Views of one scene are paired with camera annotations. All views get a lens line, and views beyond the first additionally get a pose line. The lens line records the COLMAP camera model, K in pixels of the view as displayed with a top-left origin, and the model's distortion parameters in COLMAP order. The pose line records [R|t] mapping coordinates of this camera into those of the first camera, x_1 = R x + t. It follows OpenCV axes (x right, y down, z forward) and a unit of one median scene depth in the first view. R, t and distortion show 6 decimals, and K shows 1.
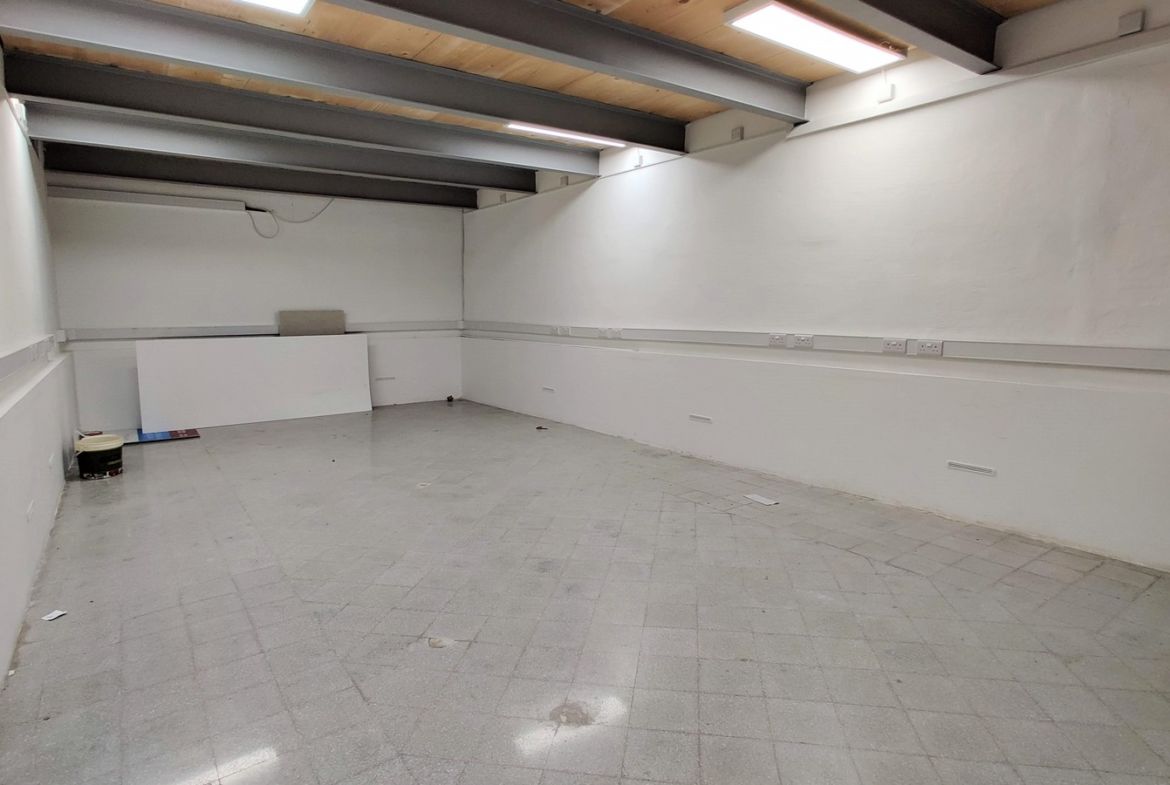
lens RADIAL K [[629.1, 0, 588.5], [0, 629.1, 387.5], [0, 0, 1]] dist [-0.023794, 0.017779]
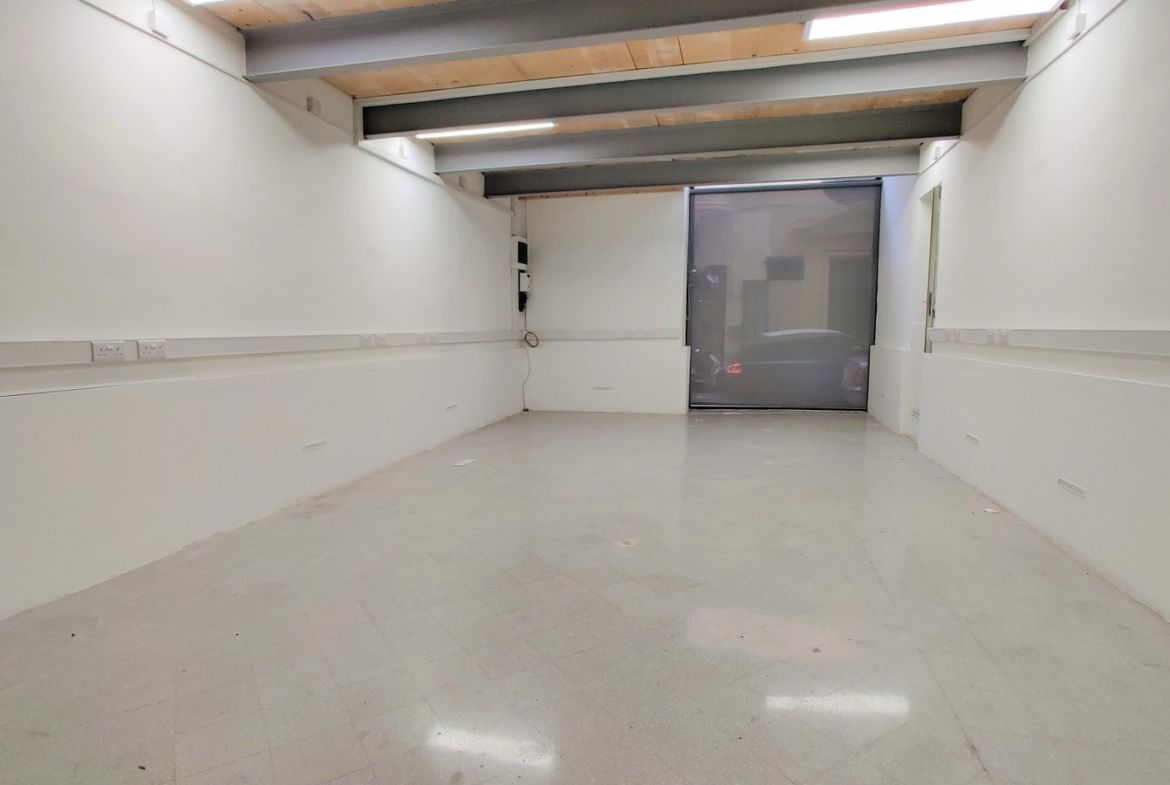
lens RADIAL K [[624.6, 0, 584.6], [0, 624.6, 411.4], [0, 0, 1]] dist [-0.028955, 0.034102]
pose [[-0.627796, -0.094464, 0.772625, -0.714076], [0.109722, 0.971957, 0.207990, -0.132250], [-0.770606, 0.215349, -0.599826, 1.333253]]
